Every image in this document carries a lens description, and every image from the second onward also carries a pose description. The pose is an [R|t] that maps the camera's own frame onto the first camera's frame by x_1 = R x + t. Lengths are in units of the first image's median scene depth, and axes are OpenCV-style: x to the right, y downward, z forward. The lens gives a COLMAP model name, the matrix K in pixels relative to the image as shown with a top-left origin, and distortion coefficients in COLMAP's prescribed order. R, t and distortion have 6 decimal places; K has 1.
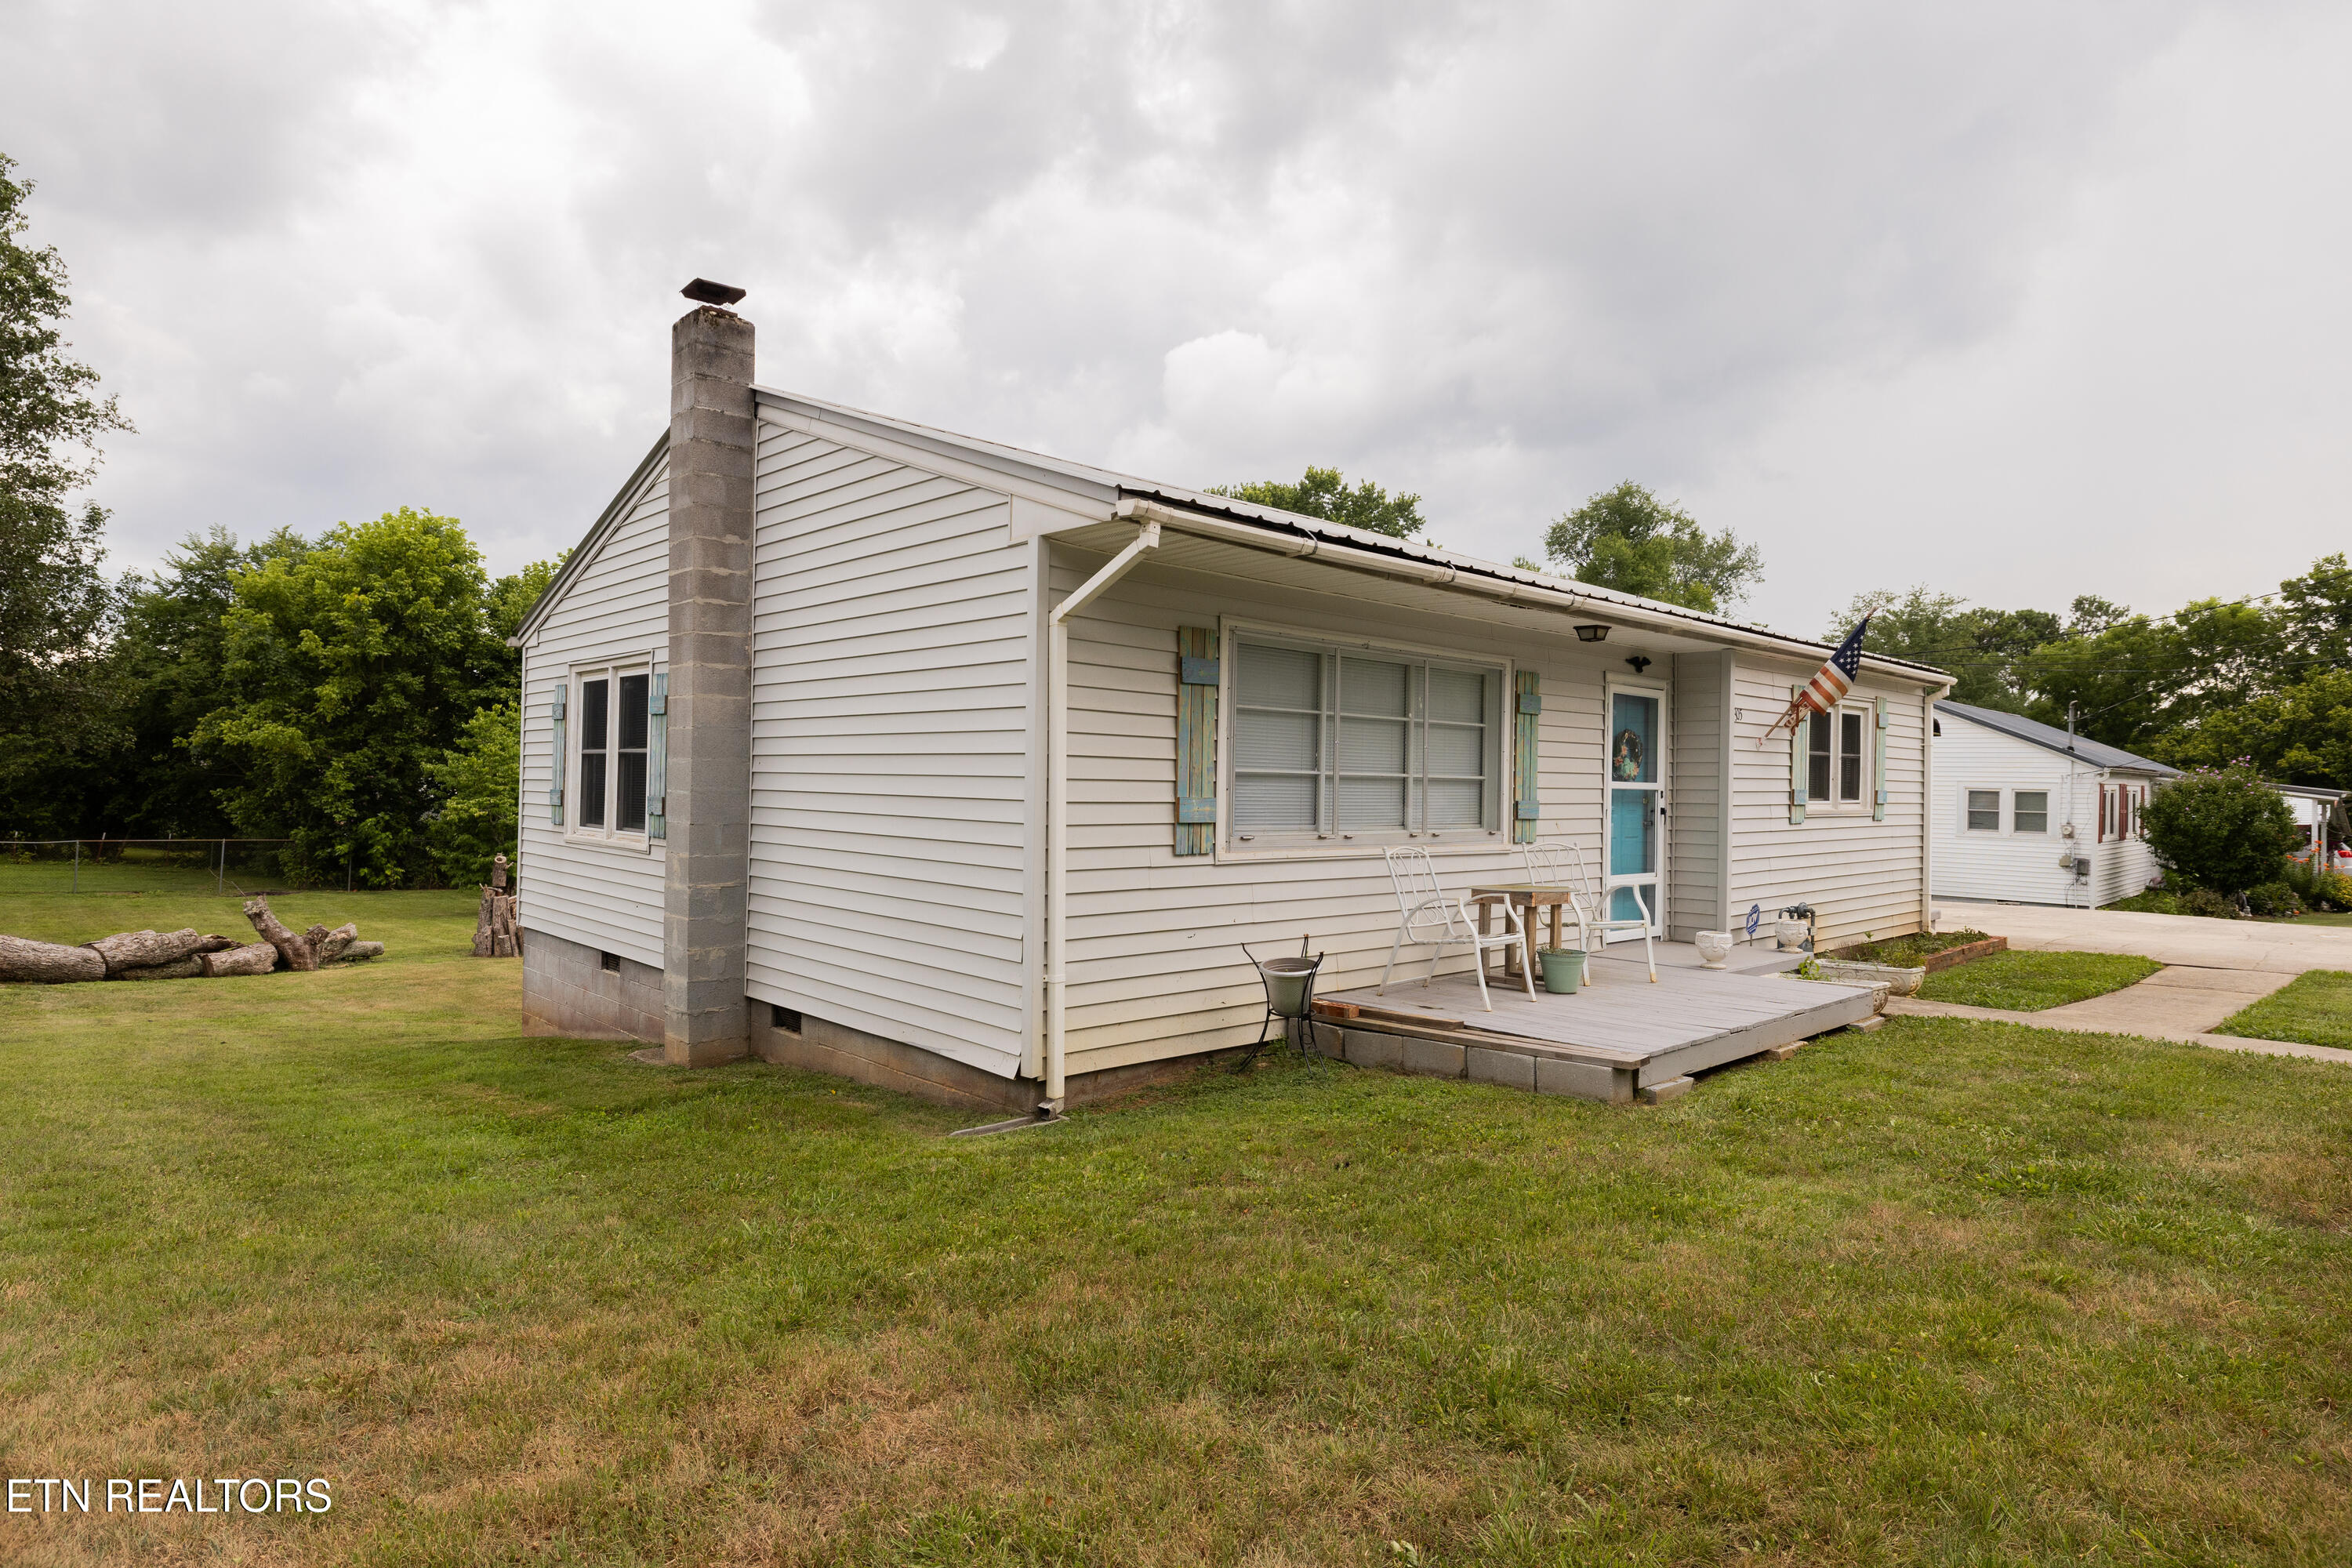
lens RADIAL K [[1261.1, 0, 1185.4], [0, 1261.1, 786.4], [0, 0, 1]] dist [0.005261, 0.000496]
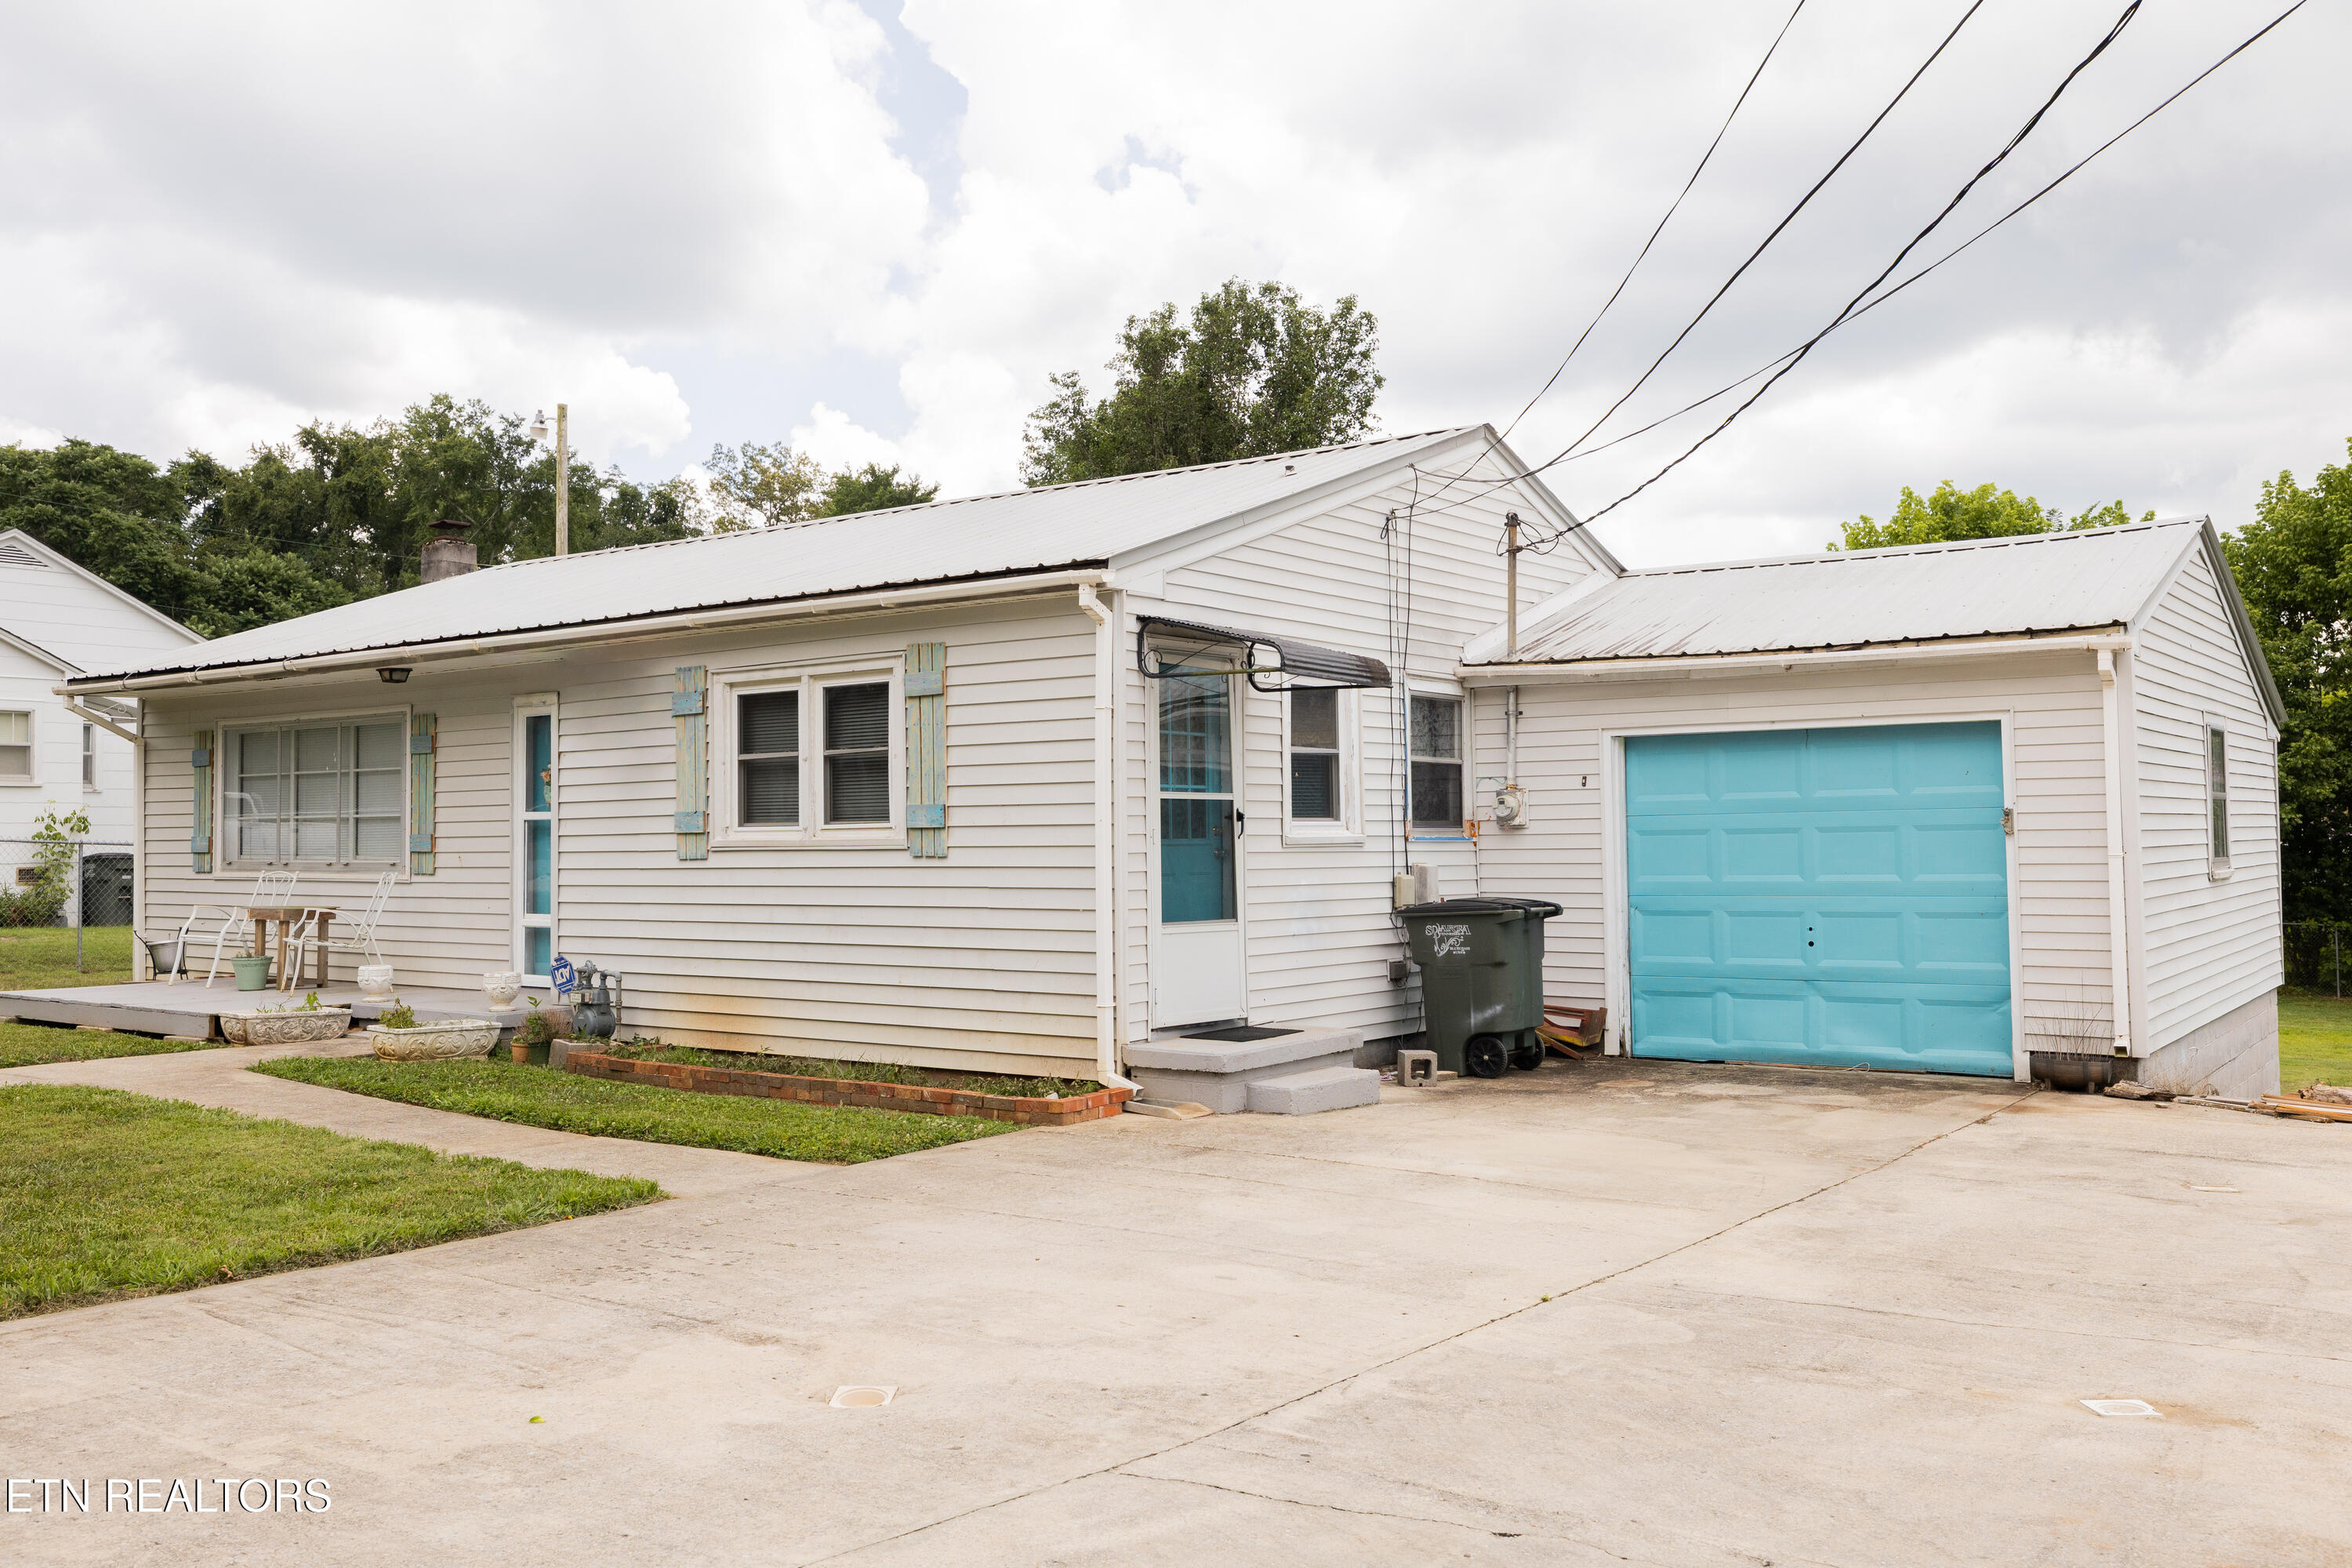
lens RADIAL K [[1967.9, 0, 1165.4], [0, 1967.9, 784.7], [0, 0, 1]] dist [-0.024616, 0.002538]
pose [[0.200870, -0.052735, -0.978198, 2.167025], [0.002225, 0.998572, -0.053377, 0.063180], [0.979615, 0.008545, 0.200700, 1.367596]]
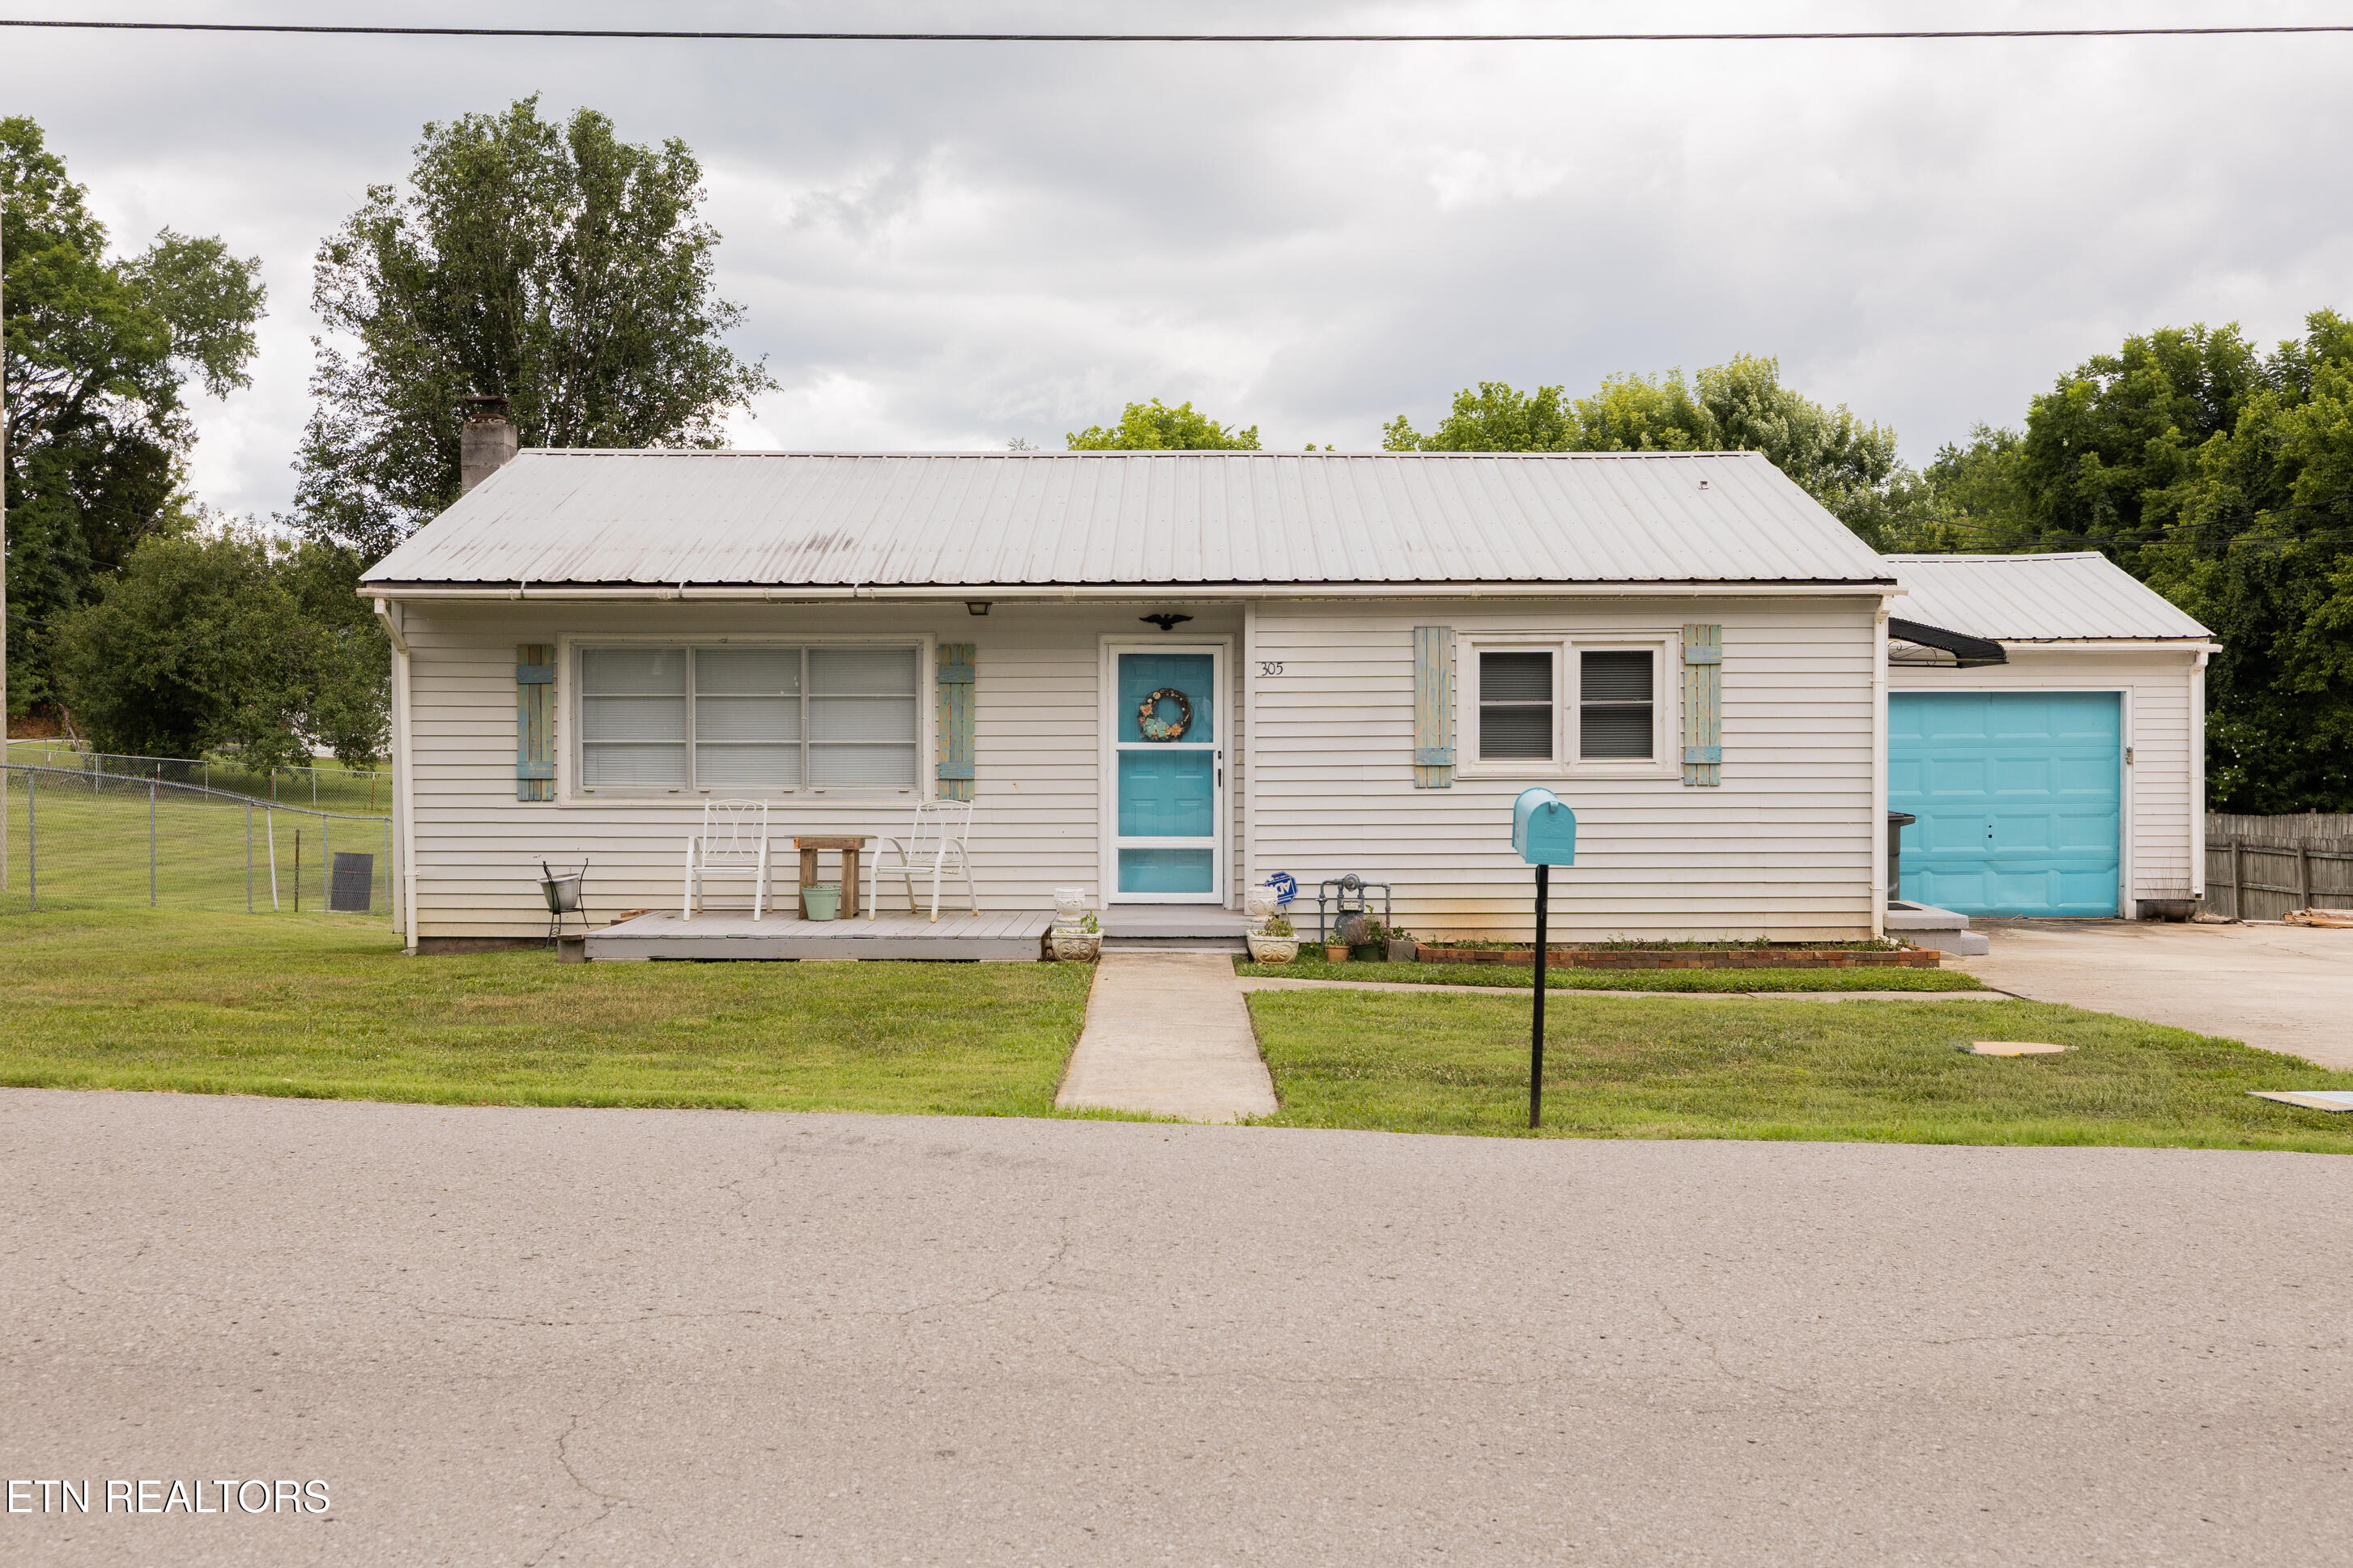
lens RADIAL K [[2375.6, 0, 1179.5], [0, 2375.6, 776.6], [0, 0, 1]] dist [-0.020564, 0.000000]
pose [[0.747941, -0.008061, -0.663717, 1.900851], [0.011412, 0.999935, 0.000715, 0.026086], [0.663667, -0.008109, 0.747984, -0.440607]]
